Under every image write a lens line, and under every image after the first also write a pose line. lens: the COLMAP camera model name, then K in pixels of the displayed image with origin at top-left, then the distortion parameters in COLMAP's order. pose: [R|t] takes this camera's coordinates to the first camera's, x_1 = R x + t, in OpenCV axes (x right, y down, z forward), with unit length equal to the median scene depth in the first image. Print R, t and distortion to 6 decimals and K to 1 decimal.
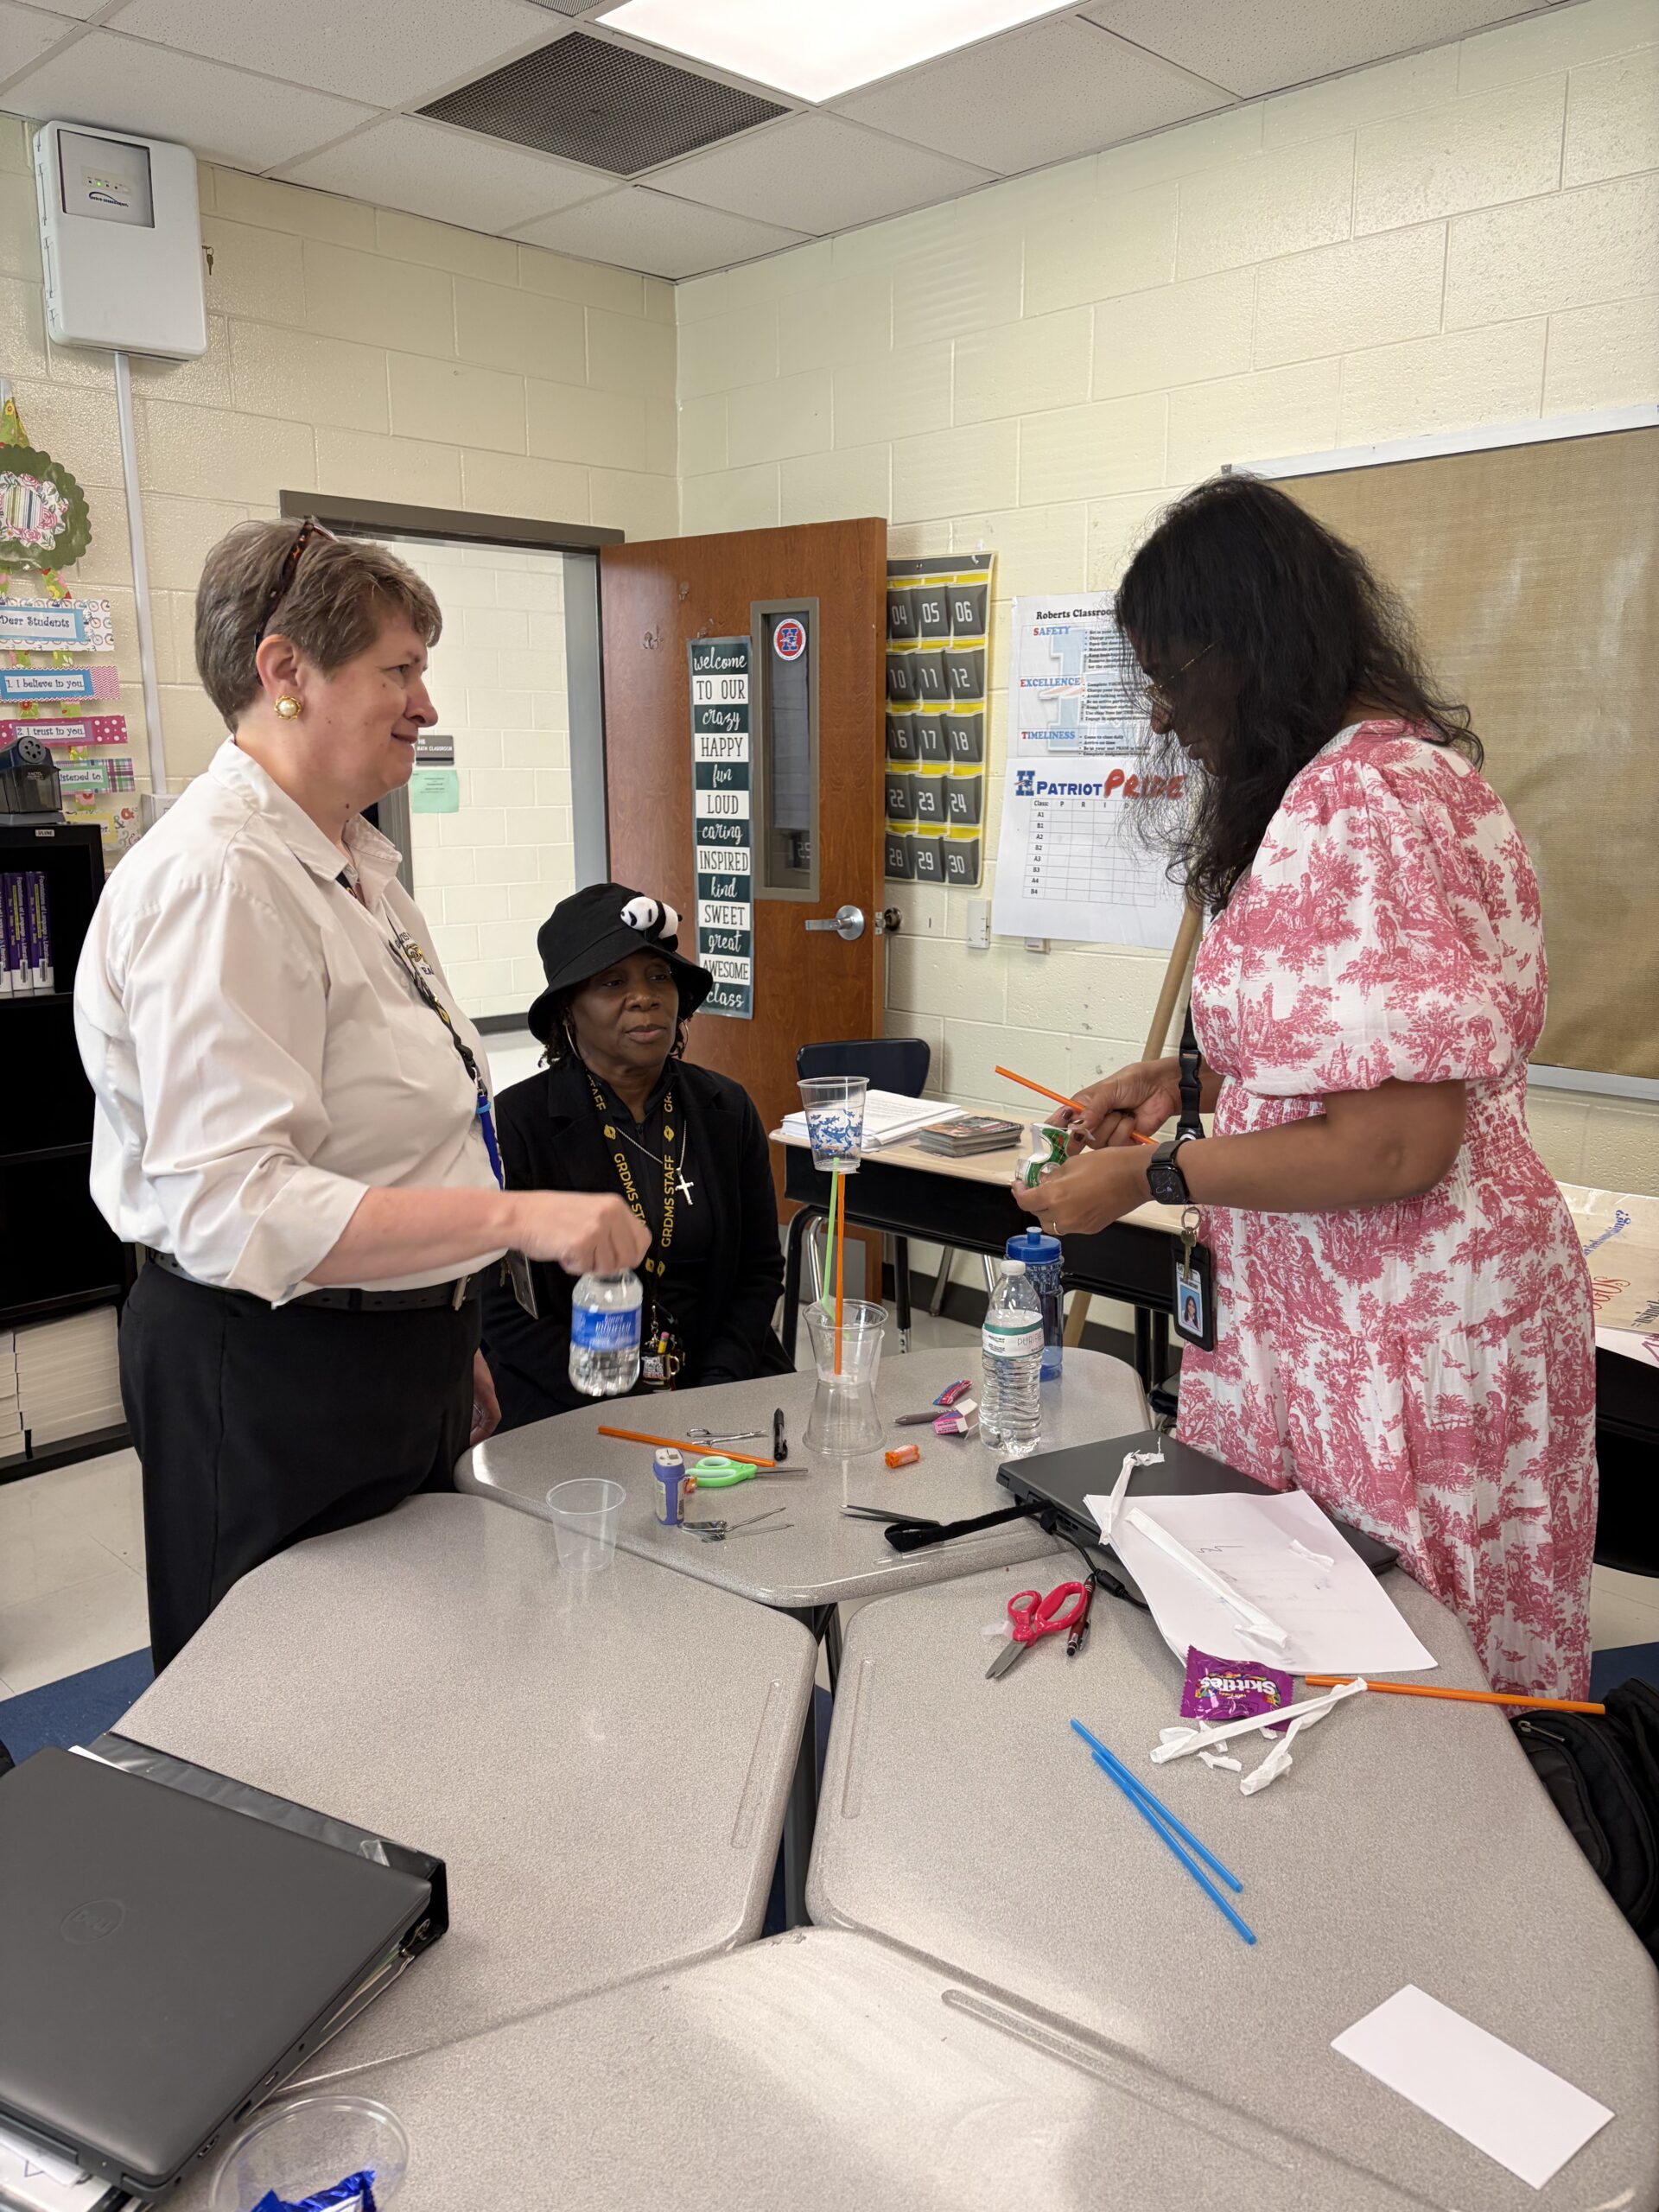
lens RADIAL K [[1671.9, 0, 792.5], [0, 1671.9, 1108.4], [0, 0, 1]] dist [0.063828, -0.077300]
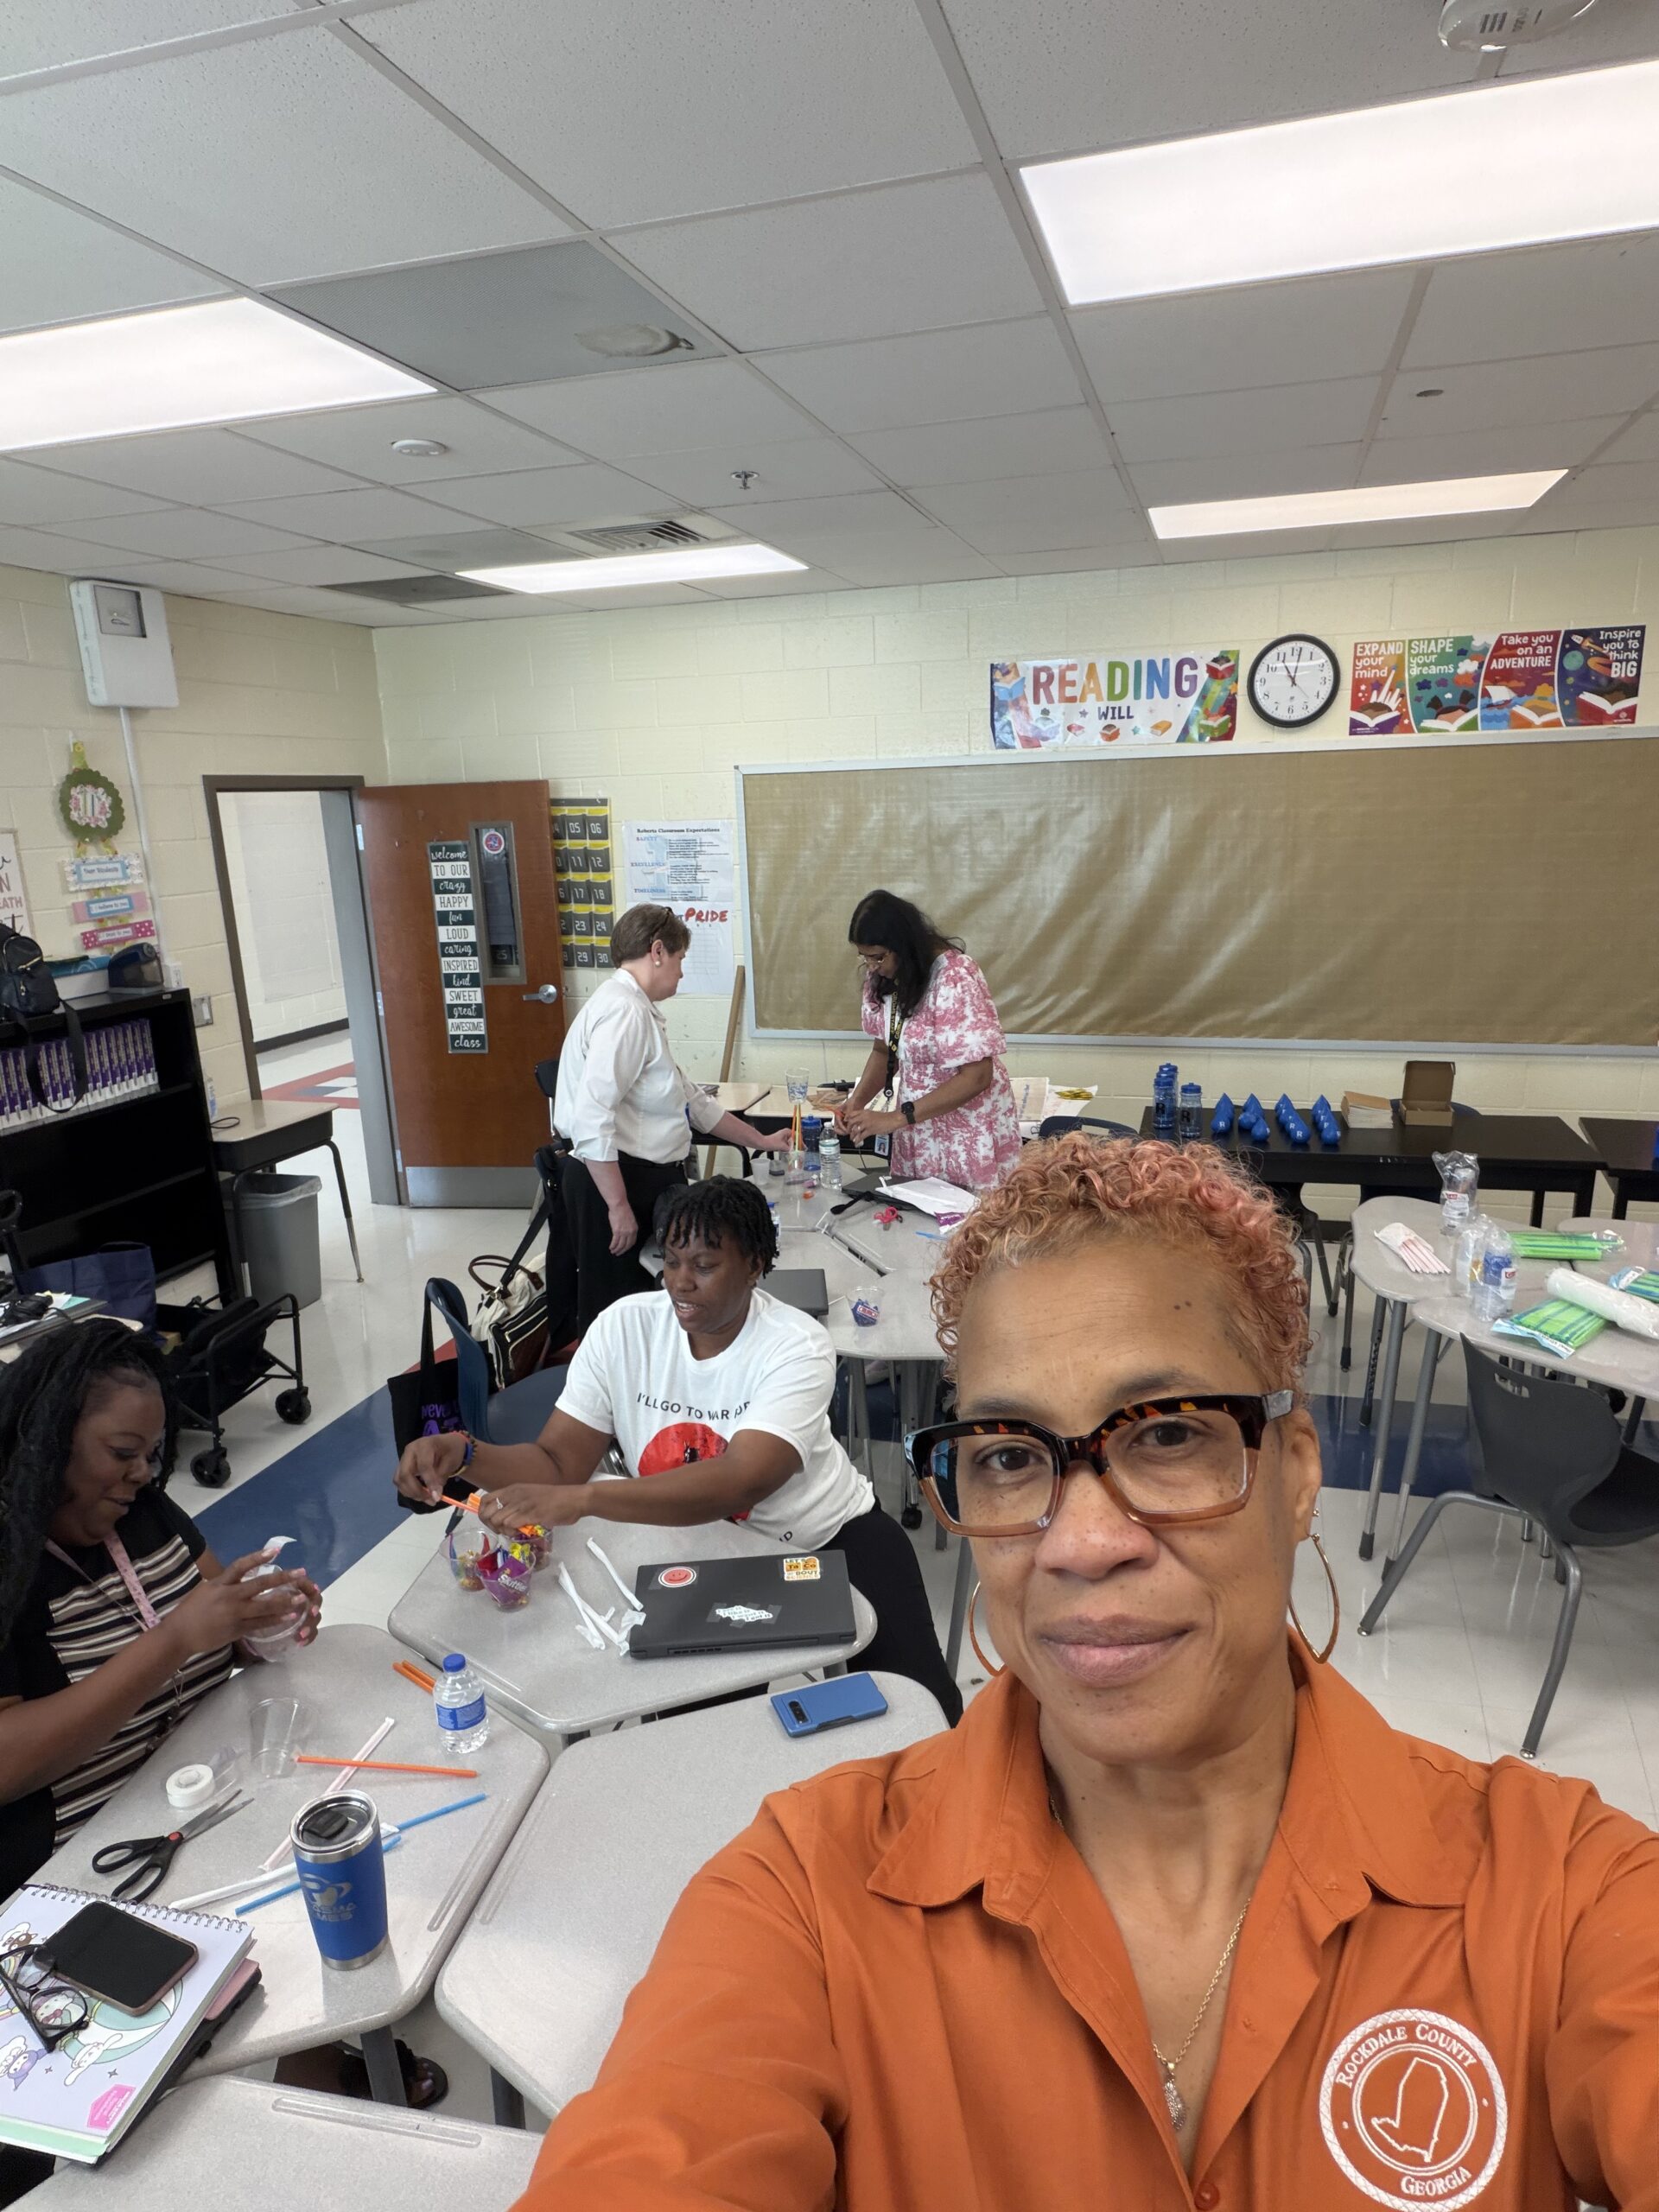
lens RADIAL K [[1321.0, 0, 844.9], [0, 1321.0, 1148.4], [0, 0, 1]] dist [0.002273, 0.004296]
pose [[0.865837, -0.156737, 0.475142, -0.412603], [0.132254, 0.987584, 0.084776, -0.023770], [-0.482530, -0.010563, 0.875816, -0.448858]]
